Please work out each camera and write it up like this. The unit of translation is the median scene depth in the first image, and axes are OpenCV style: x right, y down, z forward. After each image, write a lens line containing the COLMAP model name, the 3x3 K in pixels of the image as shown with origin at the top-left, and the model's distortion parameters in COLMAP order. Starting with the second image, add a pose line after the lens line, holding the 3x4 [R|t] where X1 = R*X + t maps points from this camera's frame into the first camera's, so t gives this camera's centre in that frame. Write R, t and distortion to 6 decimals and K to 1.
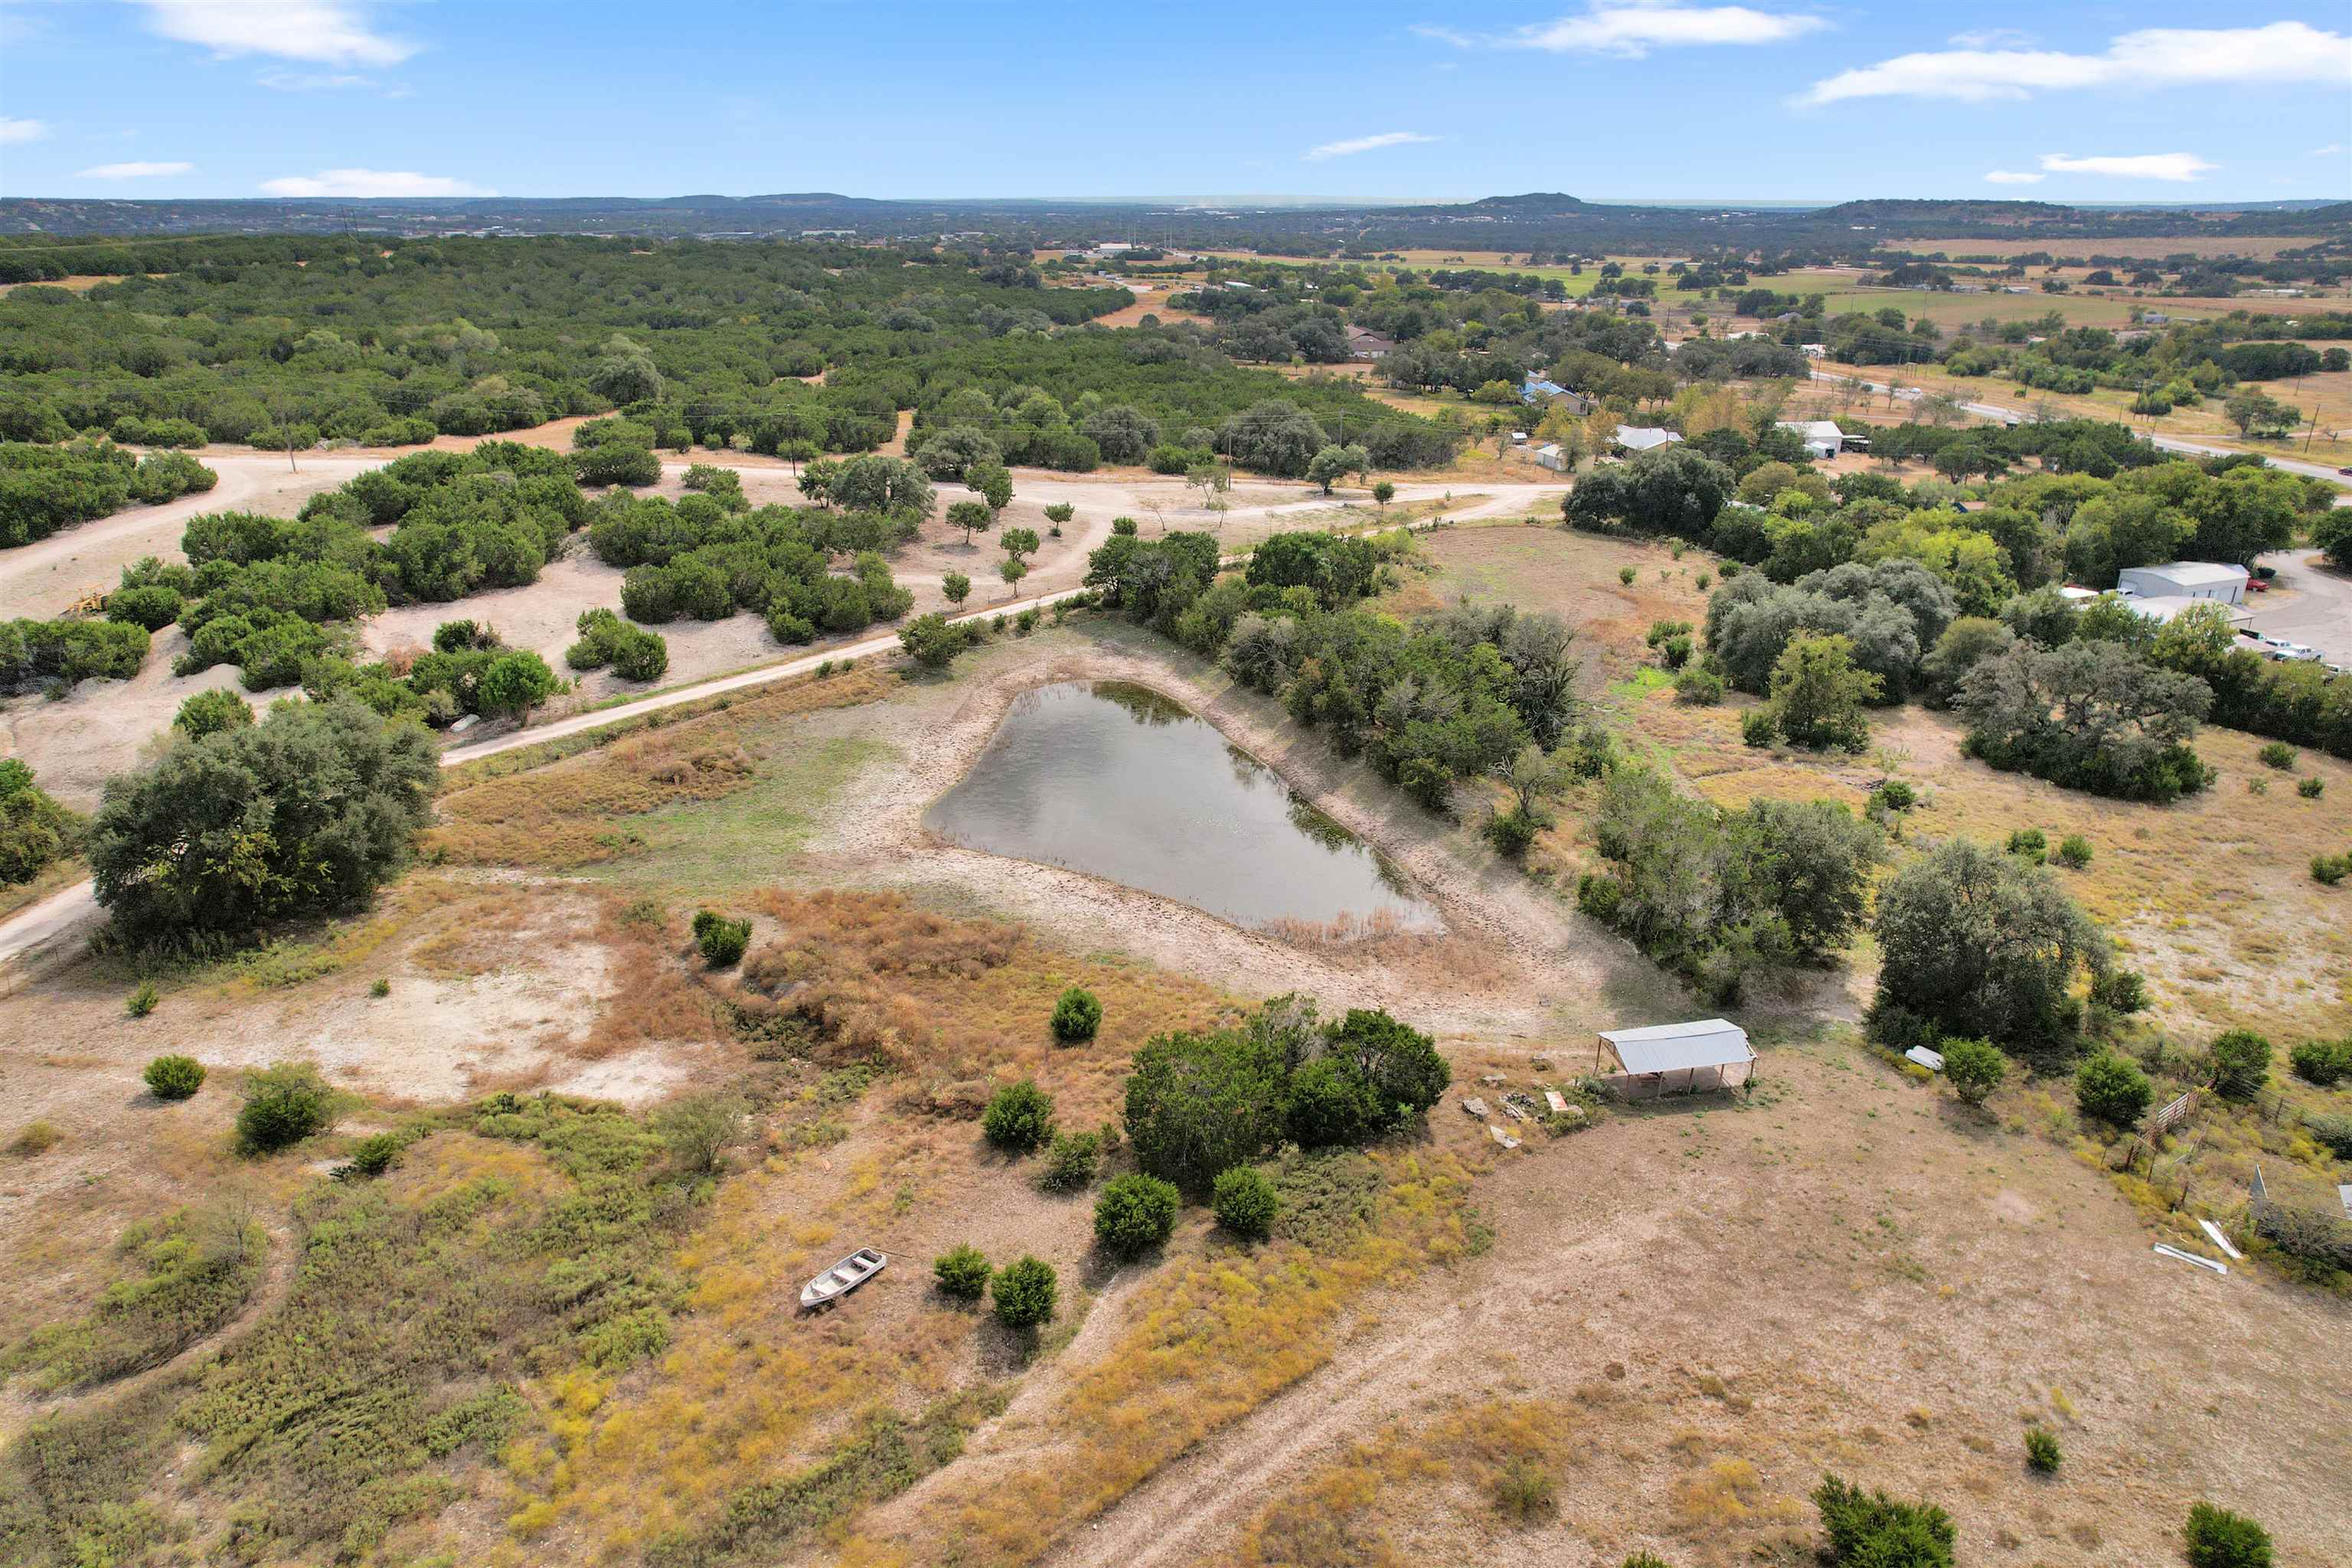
lens RADIAL K [[1492.3, 0, 1164.5], [0, 1492.3, 786.6], [0, 0, 1]] dist [-0.033967, 0.011681]
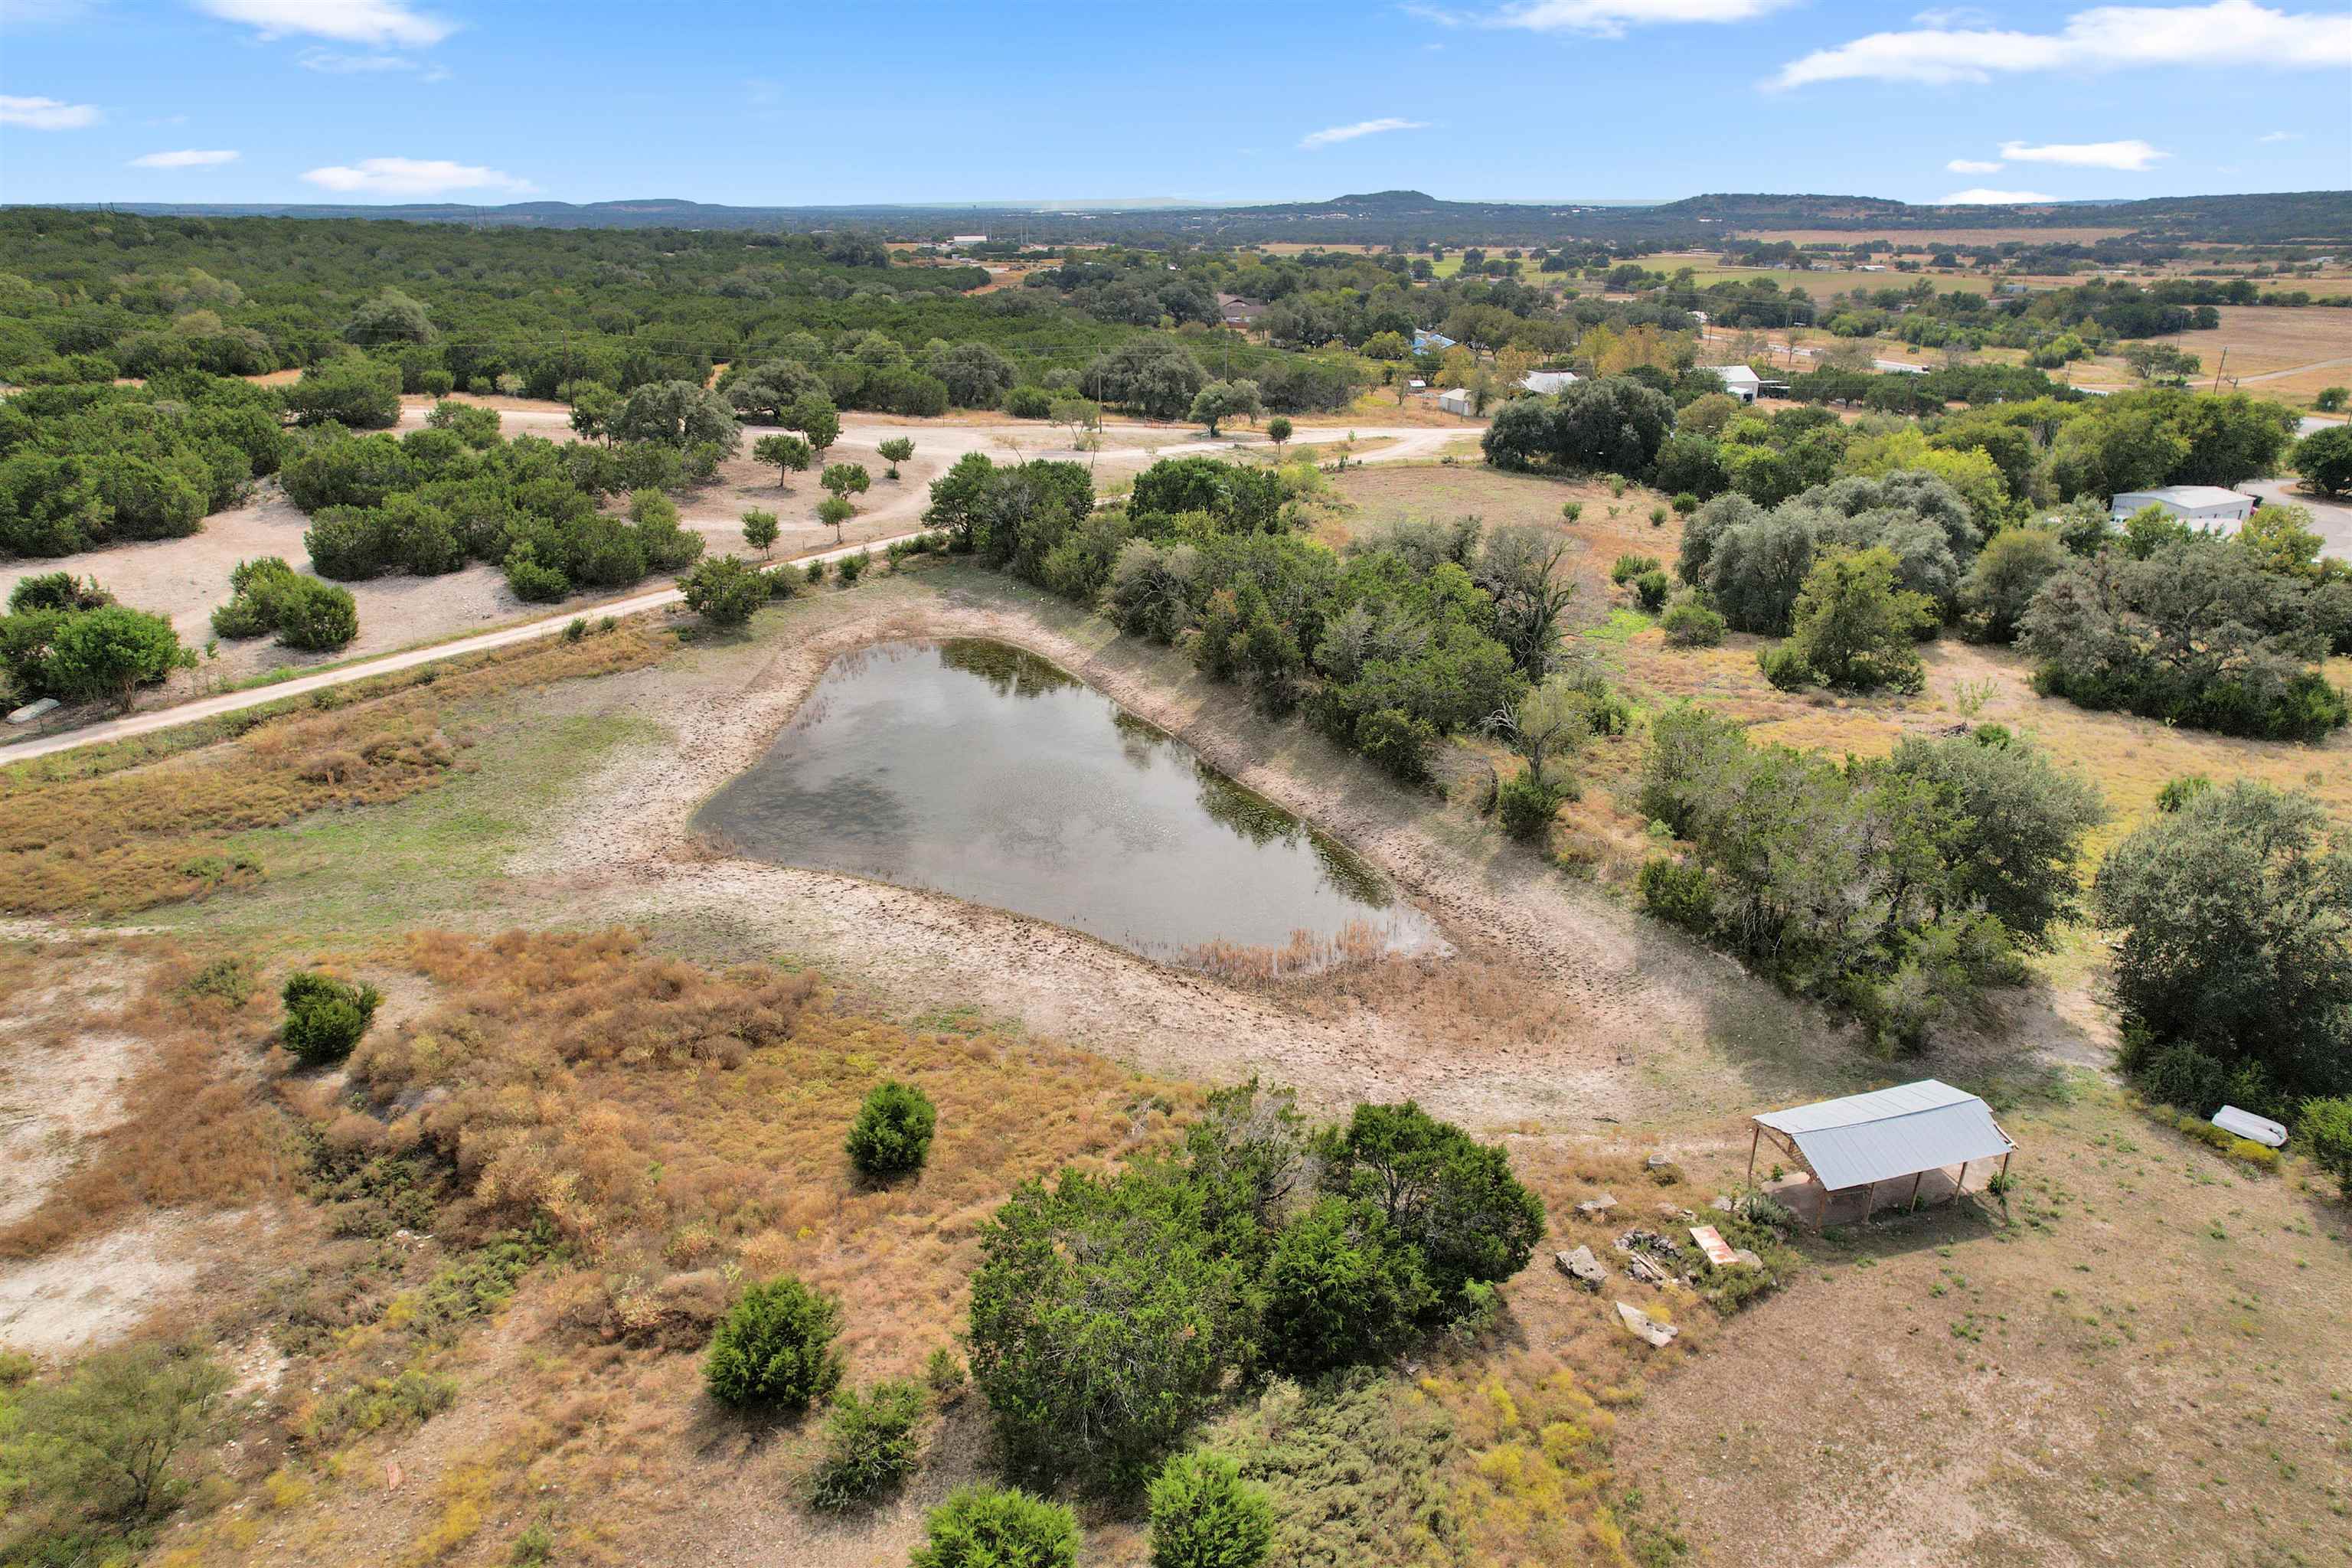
lens RADIAL K [[1492.3, 0, 1180.8], [0, 1492.3, 782.9], [0, 0, 1]] dist [-0.033967, 0.011681]
pose [[0.994967, -0.035209, 0.093810, 0.002983], [0.035782, 0.999350, -0.004430, 0.013397], [-0.093593, 0.007765, 0.995580, 0.243680]]
